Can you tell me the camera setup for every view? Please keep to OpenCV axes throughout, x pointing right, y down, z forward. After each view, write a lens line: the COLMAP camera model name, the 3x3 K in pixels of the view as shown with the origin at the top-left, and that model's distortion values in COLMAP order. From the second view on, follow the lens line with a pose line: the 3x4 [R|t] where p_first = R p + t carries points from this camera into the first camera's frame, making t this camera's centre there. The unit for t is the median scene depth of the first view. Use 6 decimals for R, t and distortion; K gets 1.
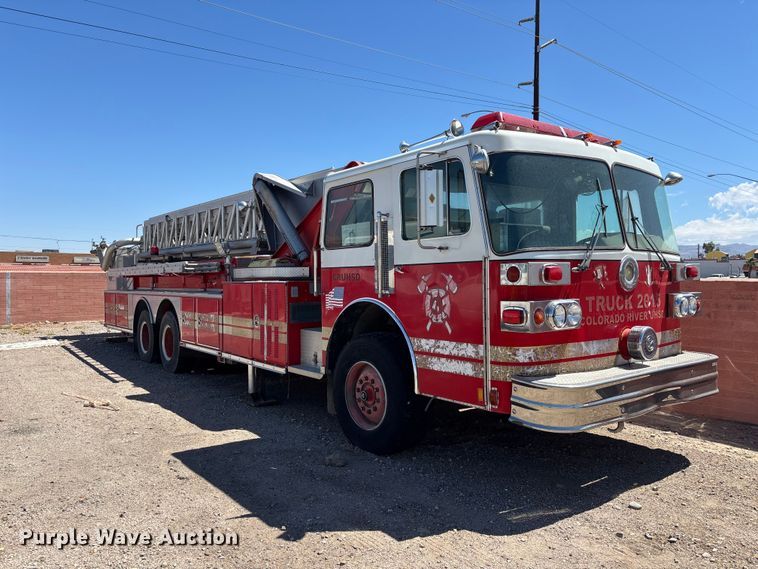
lens RADIAL K [[602.4, 0, 379.0], [0, 602.4, 284.5], [0, 0, 1]] dist [0.005595, -0.001379]
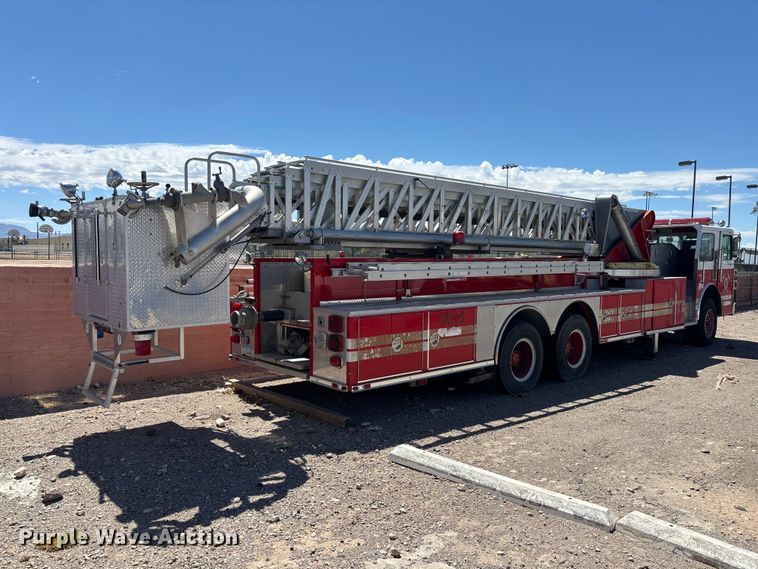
lens RADIAL K [[602.4, 0, 379.0], [0, 602.4, 284.5], [0, 0, 1]] dist [0.005595, -0.001379]
pose [[-0.121041, -0.045132, 0.991621, -1.307248], [-0.003796, 0.998980, 0.045004, -0.044390], [-0.992640, 0.001683, -0.121089, 1.509454]]
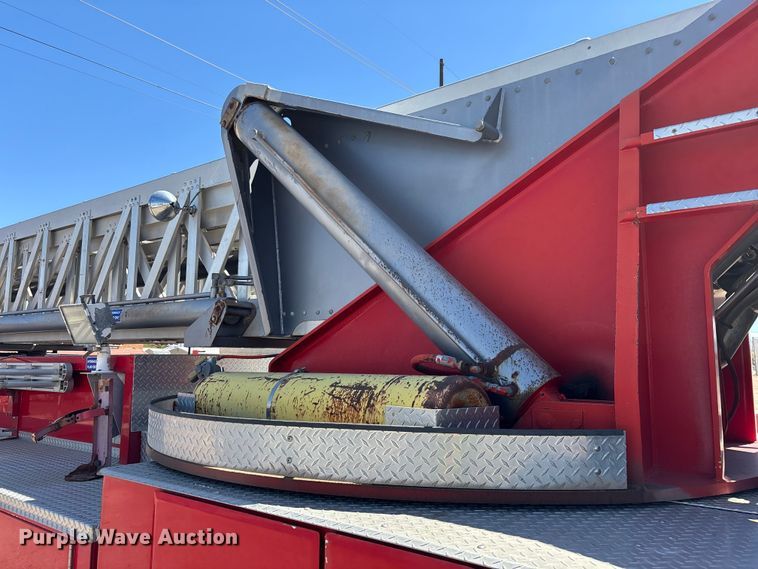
lens RADIAL K [[602.4, 0, 379.0], [0, 602.4, 284.5], [0, 0, 1]] dist [0.005595, -0.001379]
pose [[0.966760, 0.053075, 0.250117, -0.187534], [-0.015050, 0.988335, -0.151553, -0.033571], [-0.255243, 0.142751, 0.956281, 0.635465]]
